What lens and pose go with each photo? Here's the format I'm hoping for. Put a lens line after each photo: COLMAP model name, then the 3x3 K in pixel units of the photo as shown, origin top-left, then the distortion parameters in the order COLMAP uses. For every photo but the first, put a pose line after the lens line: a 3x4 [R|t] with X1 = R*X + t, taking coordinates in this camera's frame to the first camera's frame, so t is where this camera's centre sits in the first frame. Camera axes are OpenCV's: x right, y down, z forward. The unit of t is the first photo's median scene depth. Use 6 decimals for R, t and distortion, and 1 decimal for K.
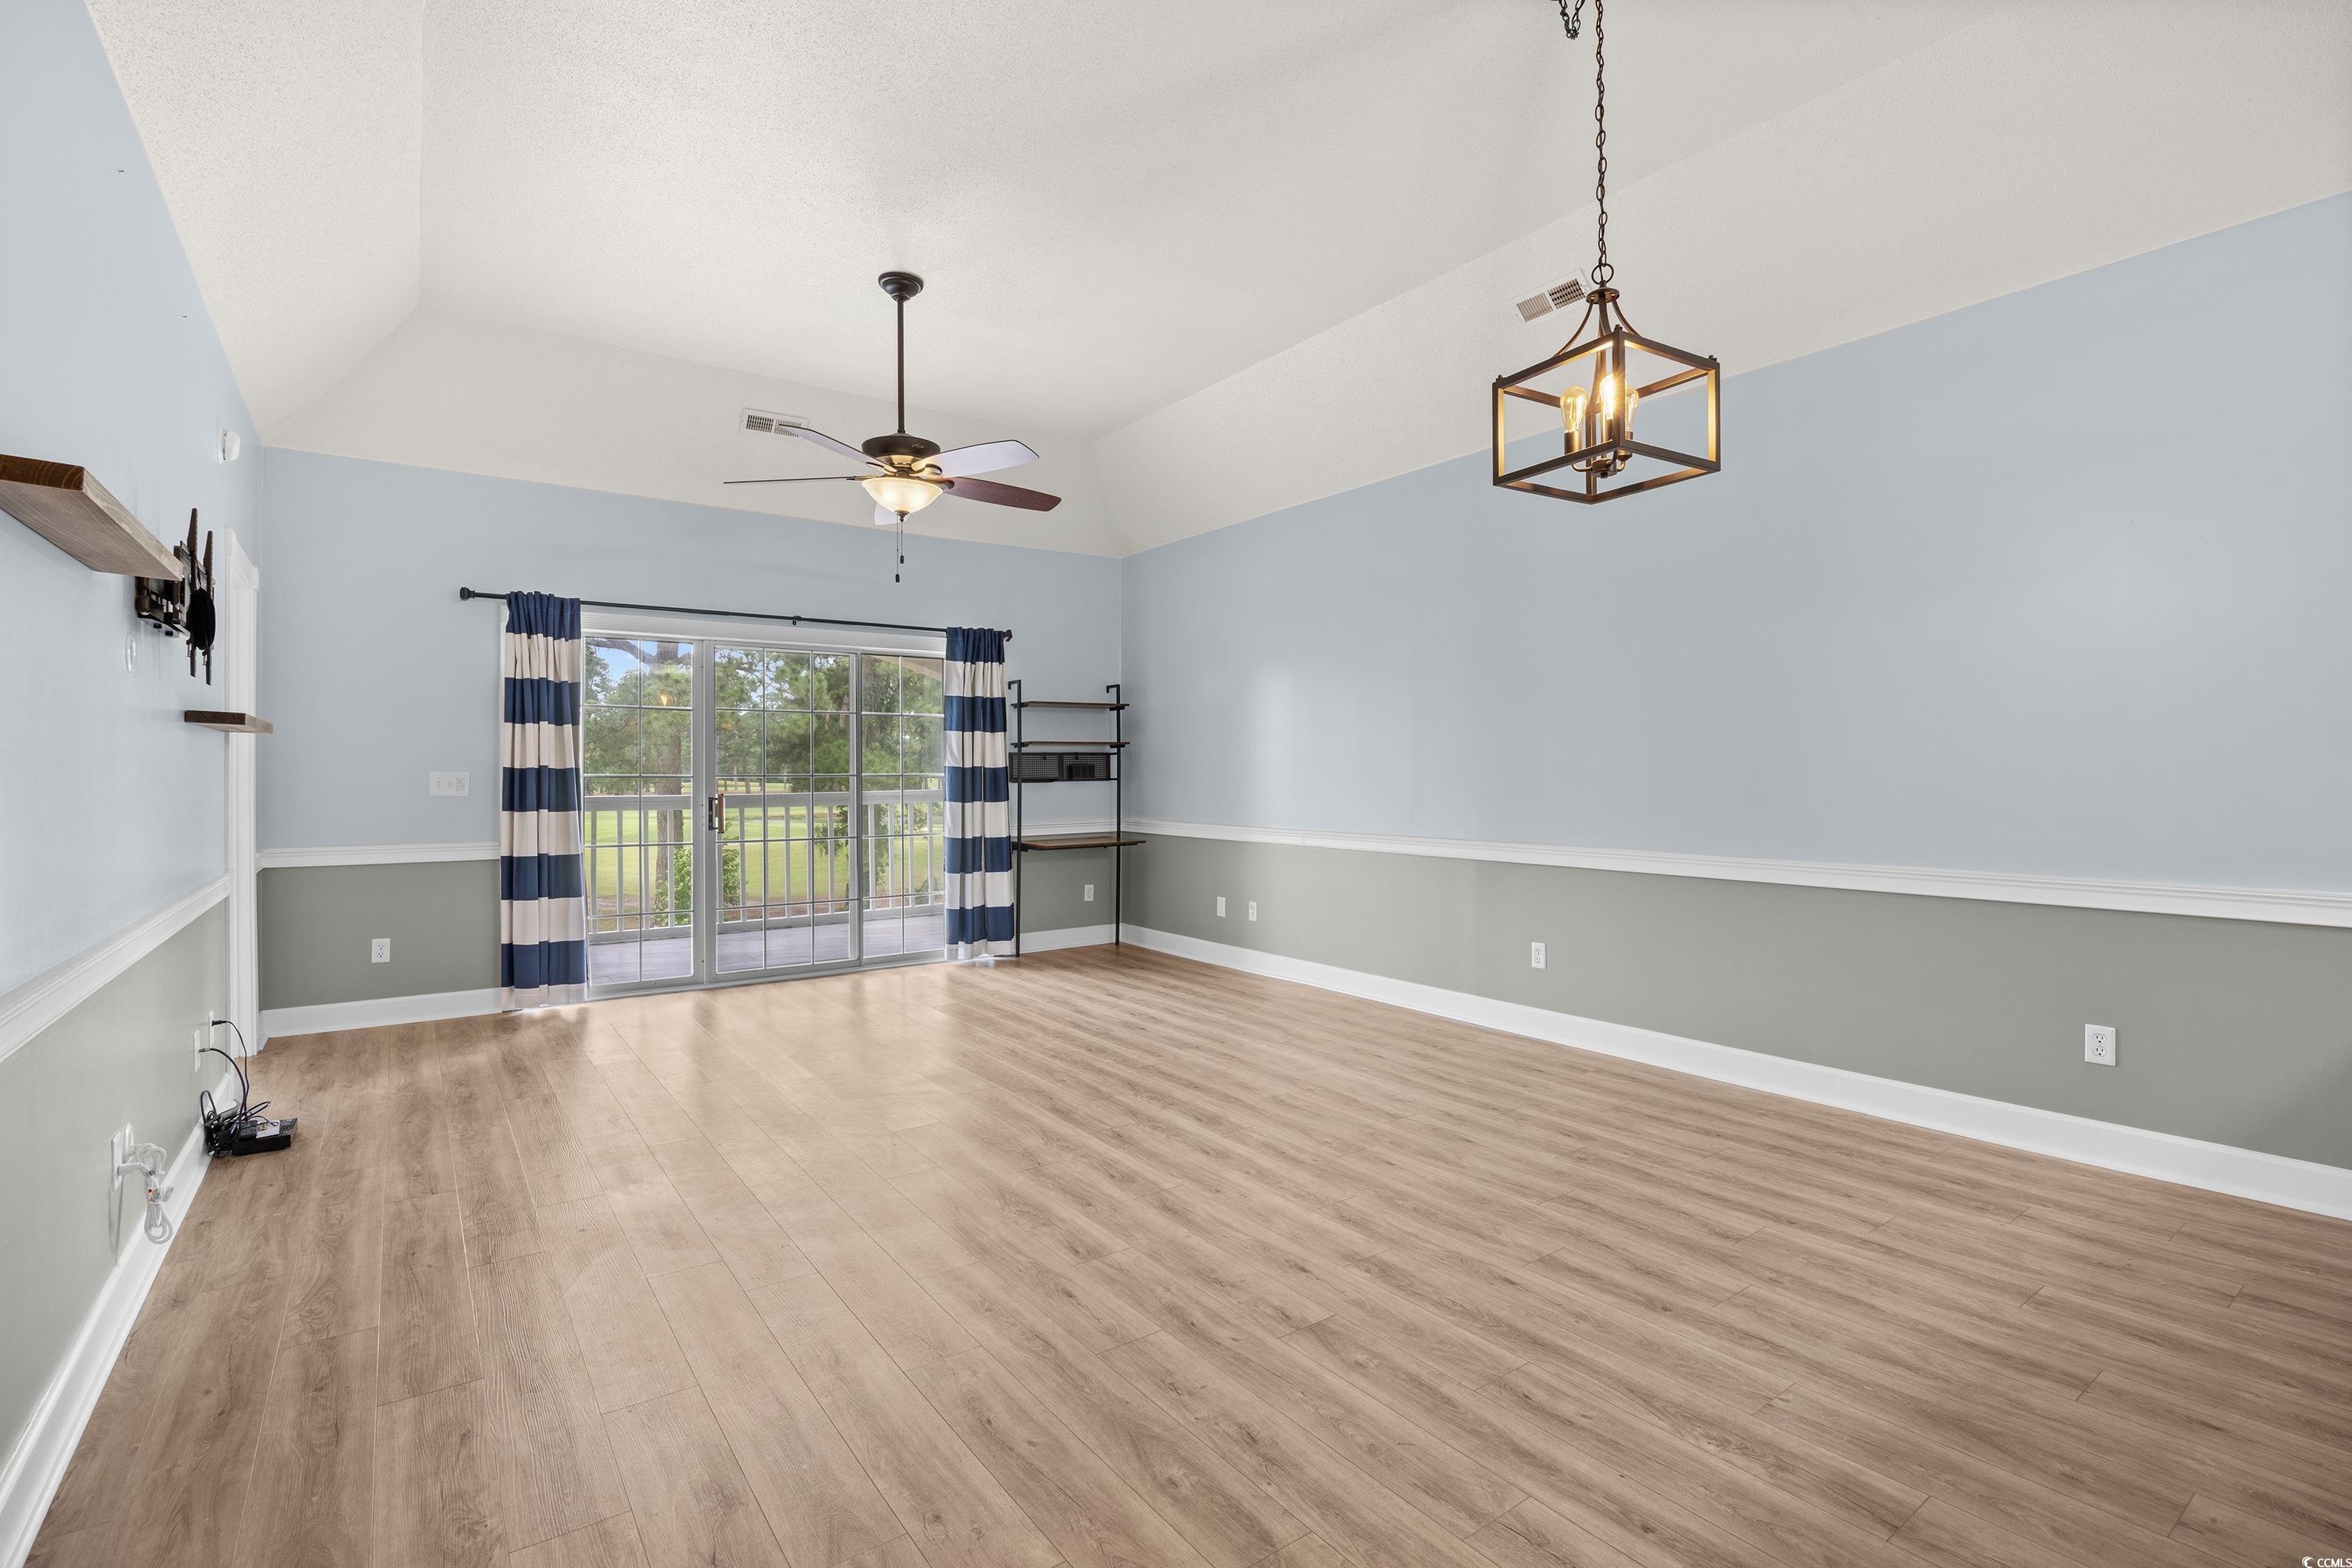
lens RADIAL K [[1075.4, 0, 1175.3], [0, 1075.4, 773.3], [0, 0, 1]] dist [-0.015273, 0.000300]
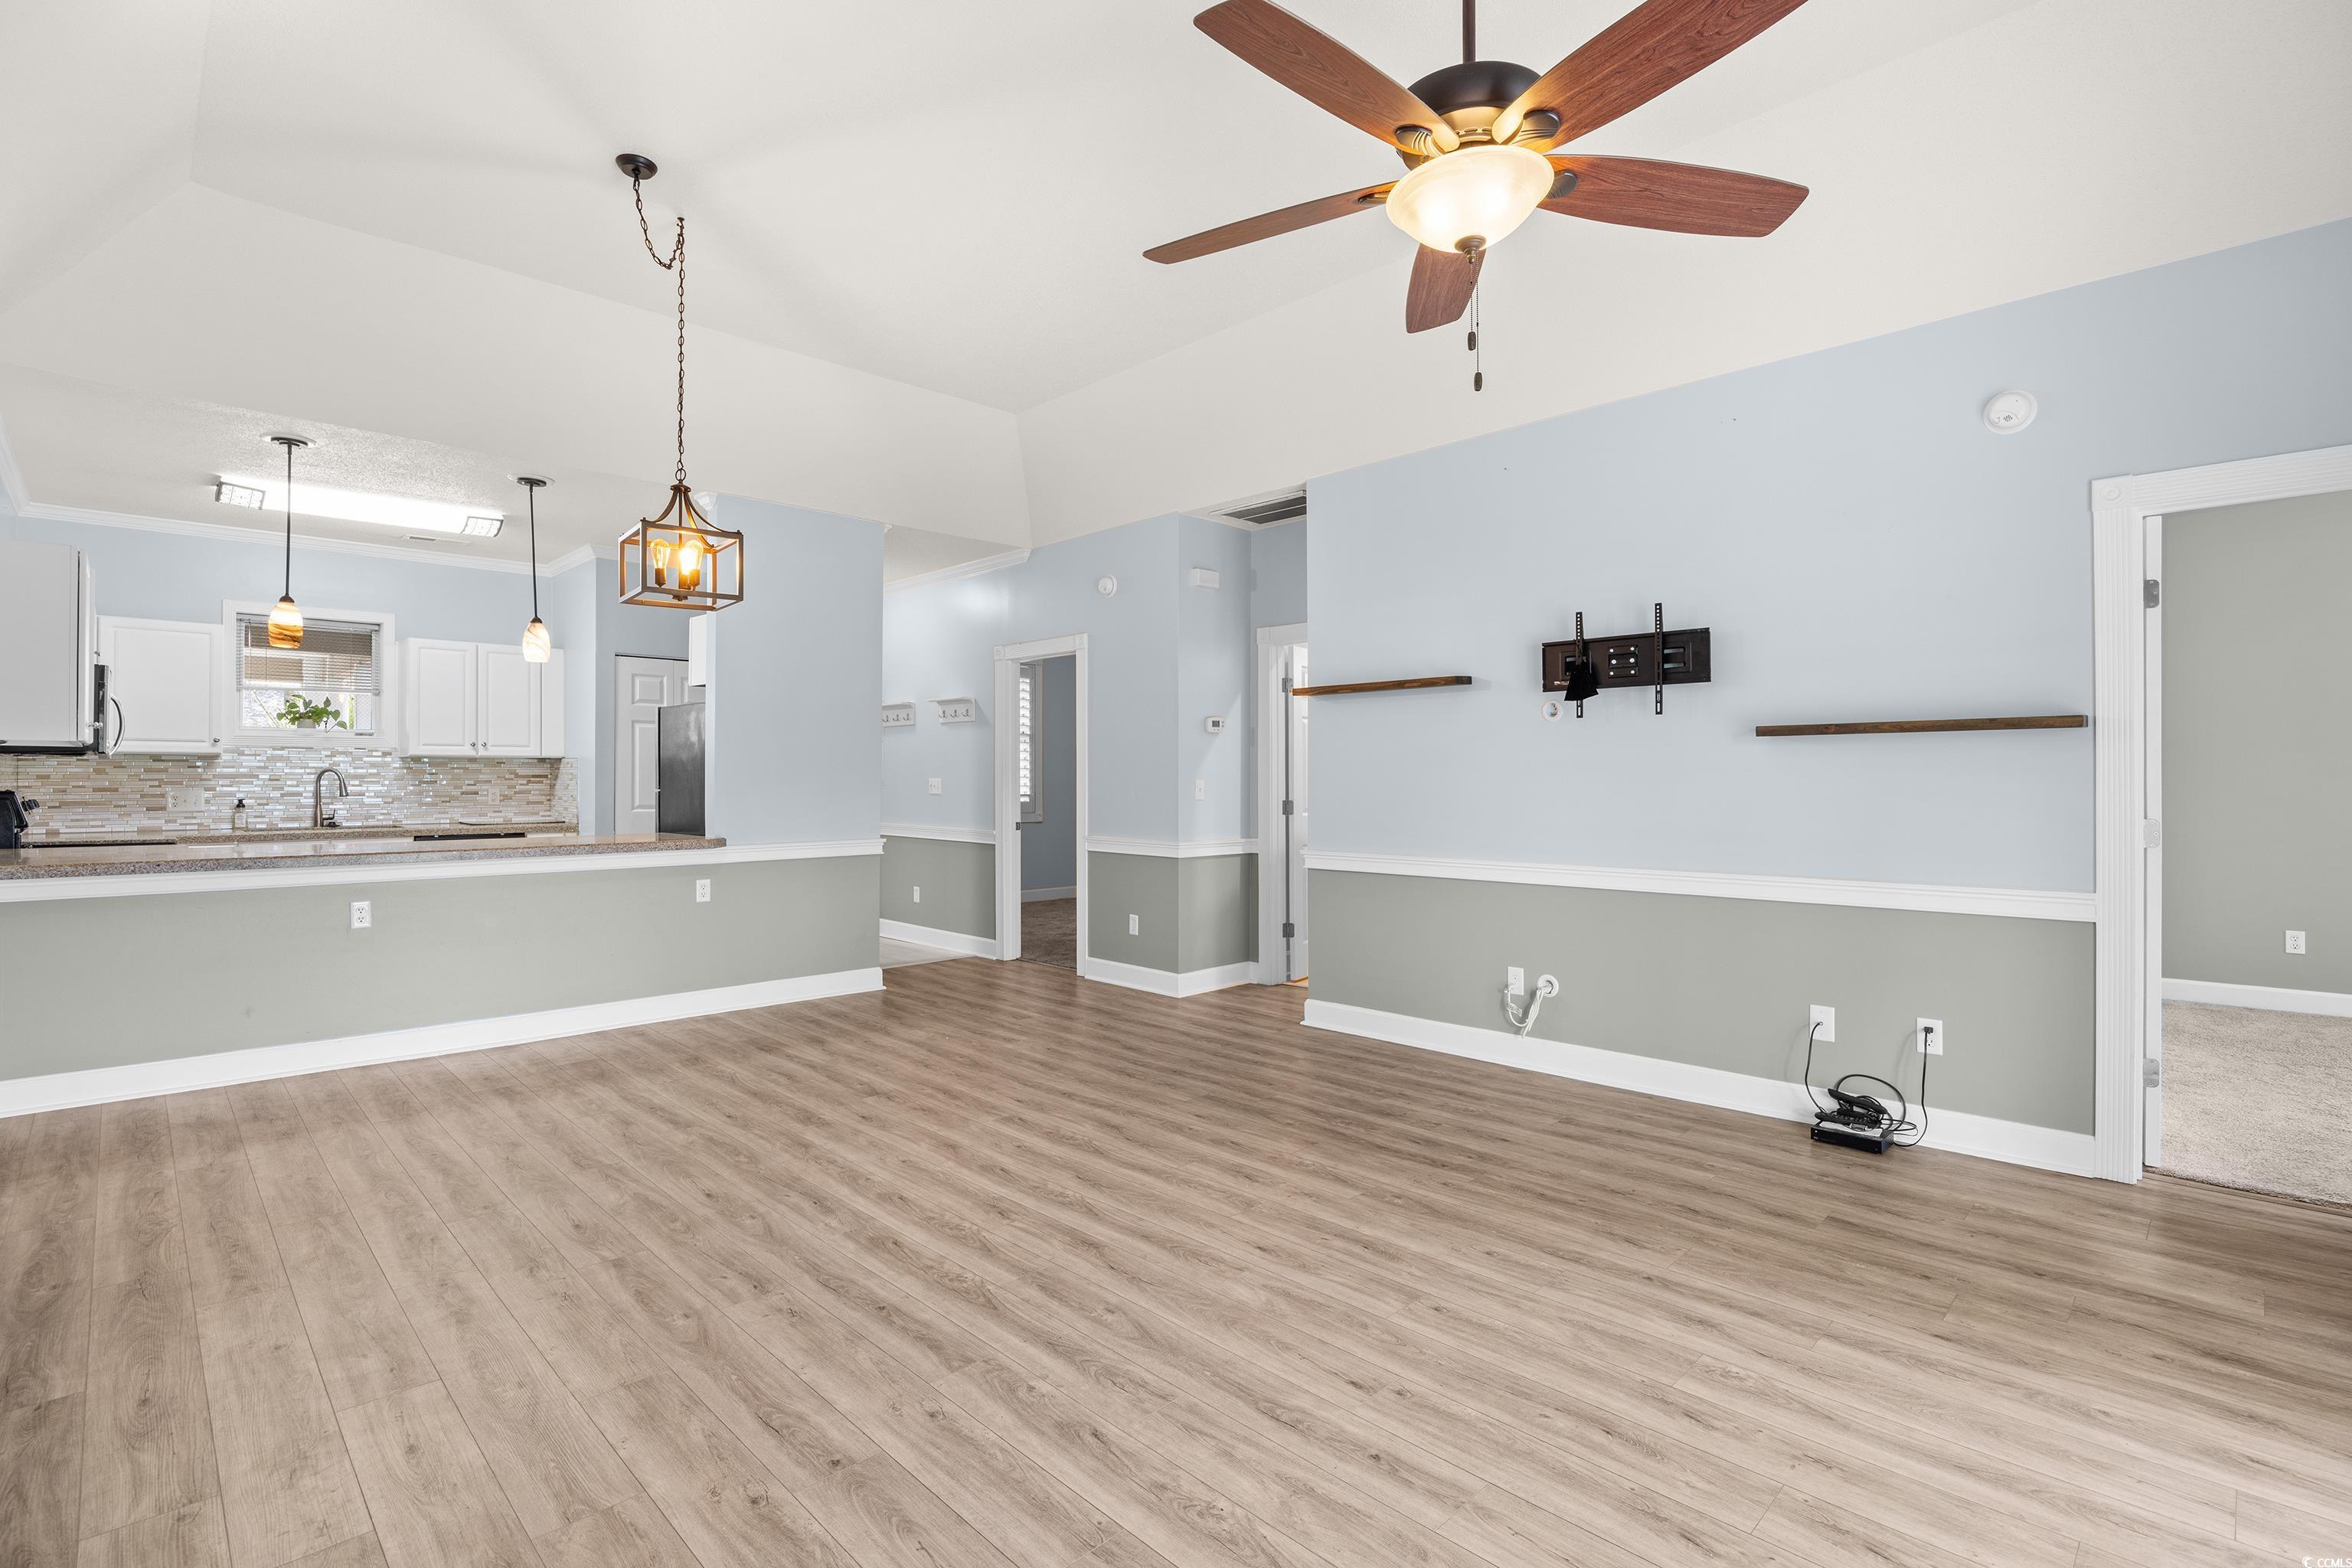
lens RADIAL K [[1086.6, 0, 1175.4], [0, 1086.6, 773.4], [0, 0, 1]] dist [-0.015546, 0.000031]
pose [[-0.988493, 0.004392, -0.151200, -0.050027], [0.005279, 0.999971, -0.005463, -0.002109], [0.151171, -0.006198, -0.988488, 1.541432]]
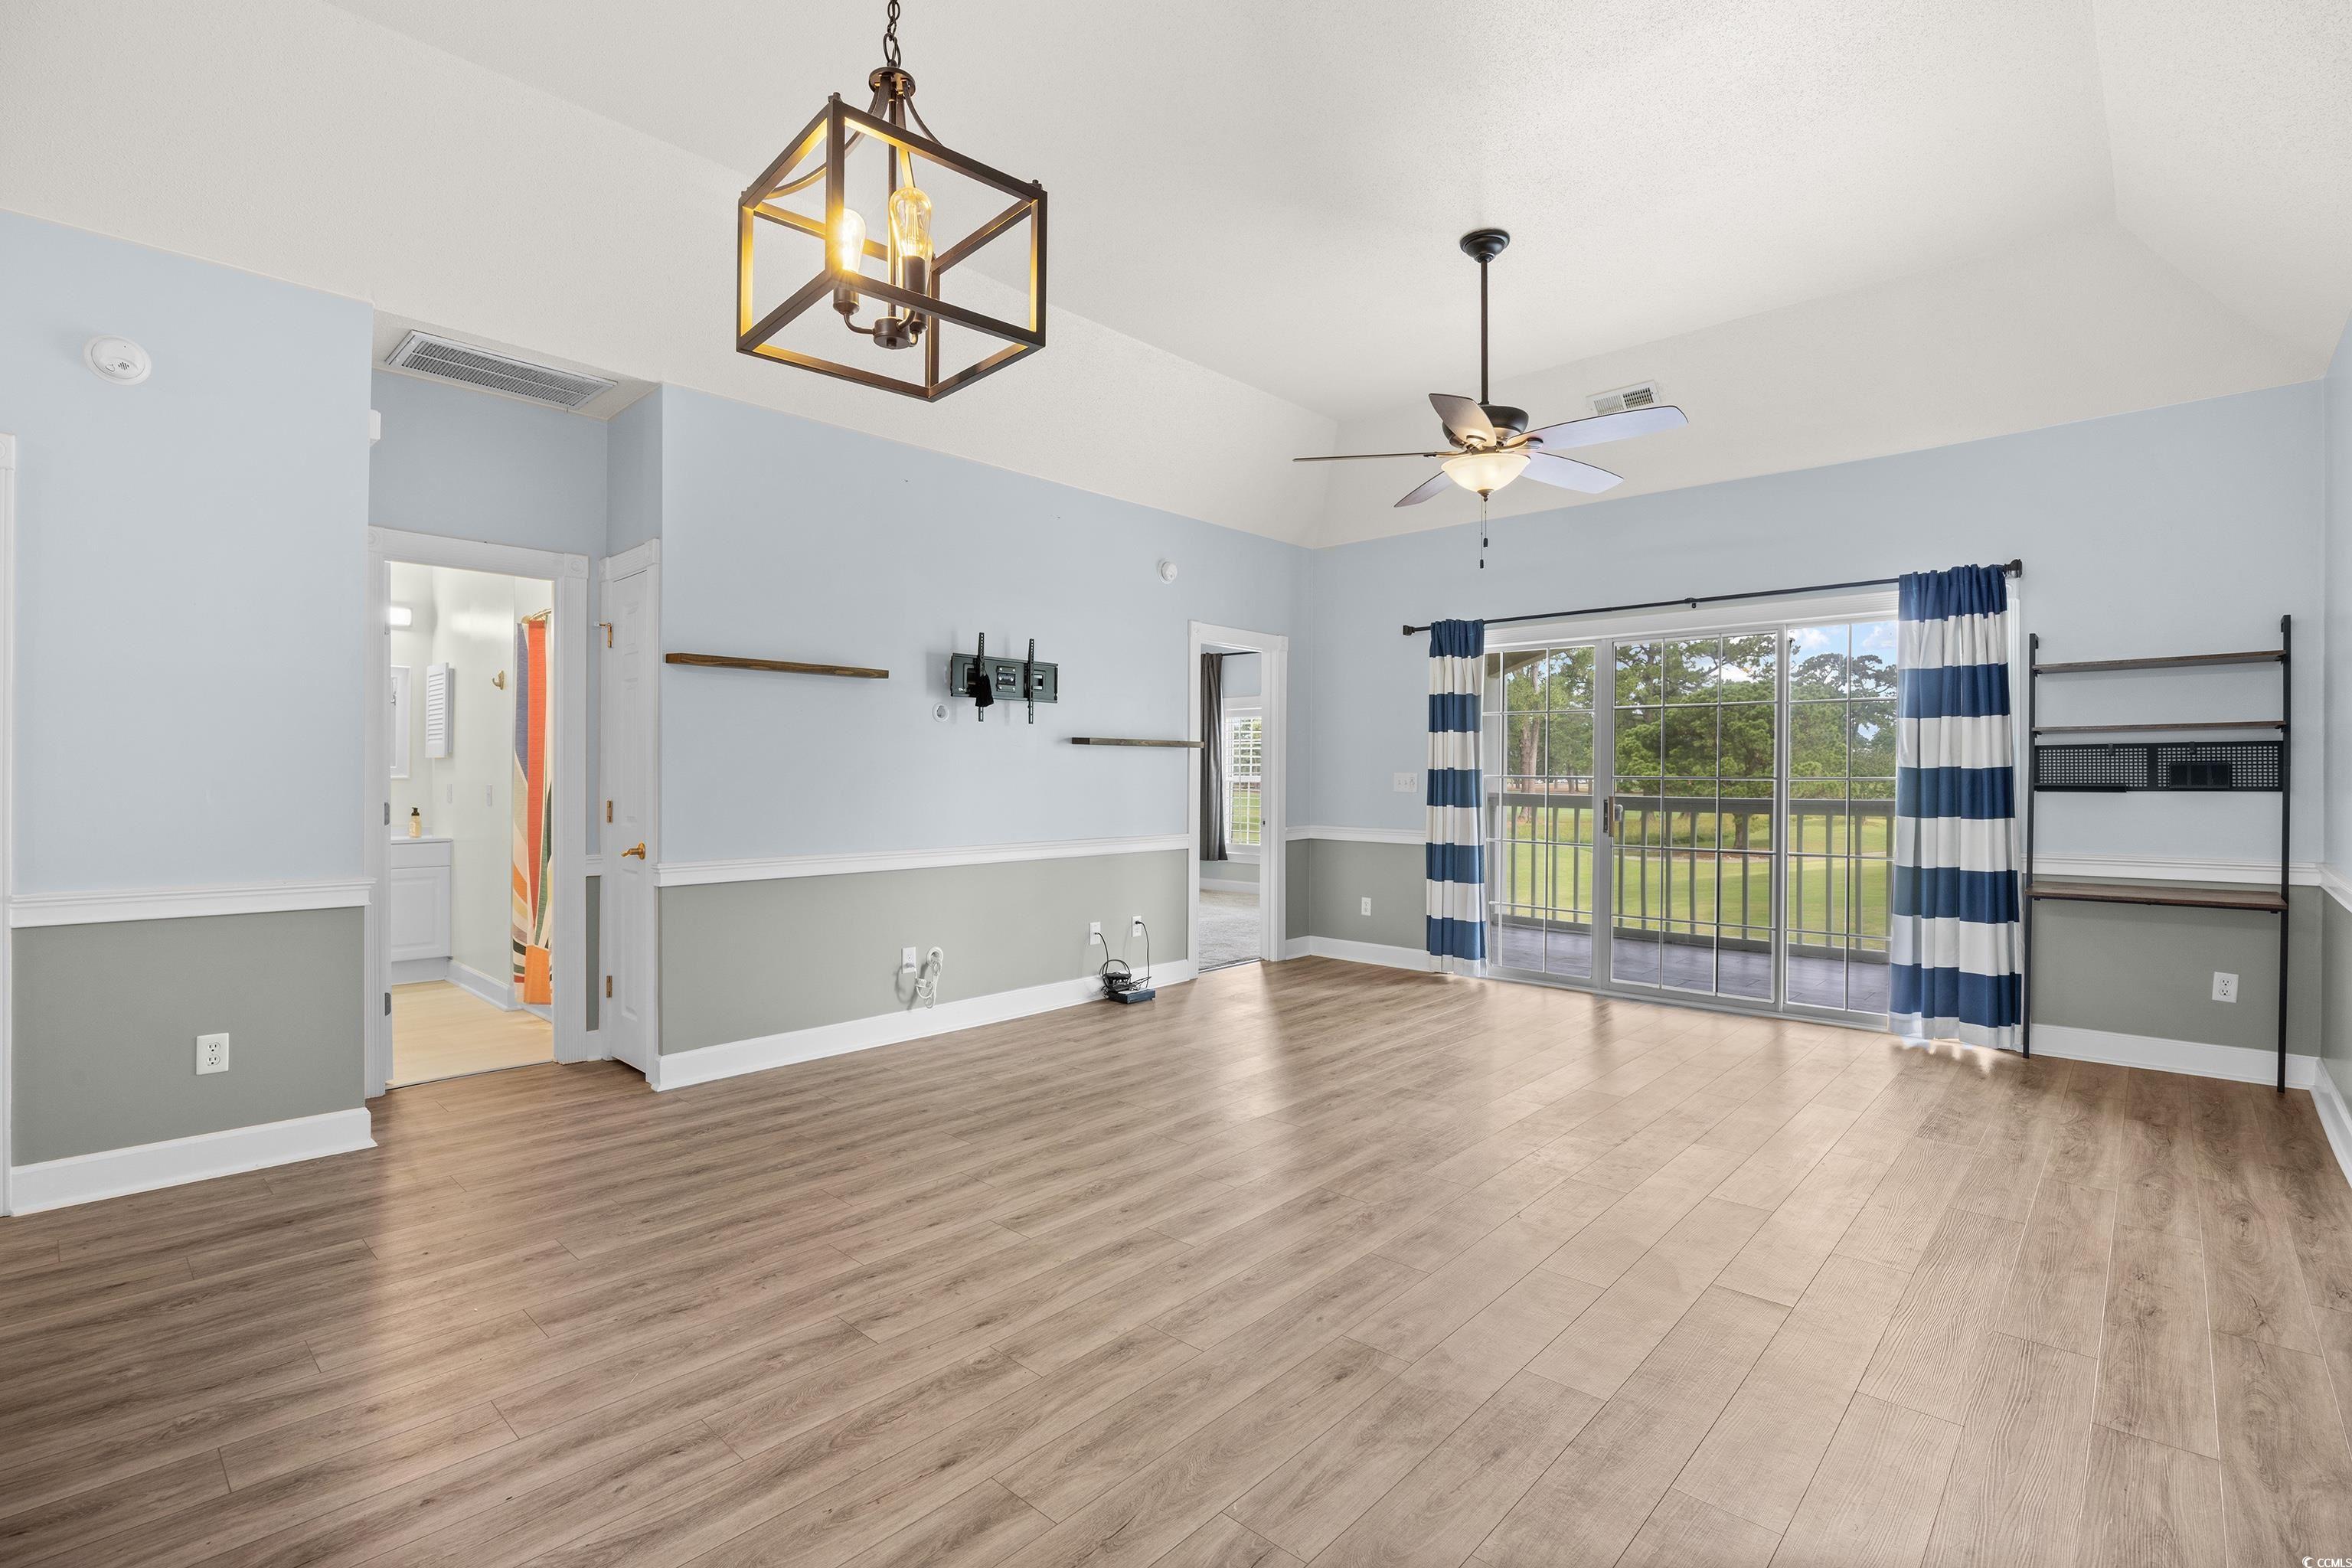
lens RADIAL K [[1075.4, 0, 1175.3], [0, 1075.4, 773.3], [0, 0, 1]] dist [-0.015273, 0.000300]
pose [[0.195835, 0.002929, -0.980633, 0.626612], [-0.003485, 0.999991, 0.002291, -0.003211], [0.980631, 0.002969, 0.195843, 0.591583]]
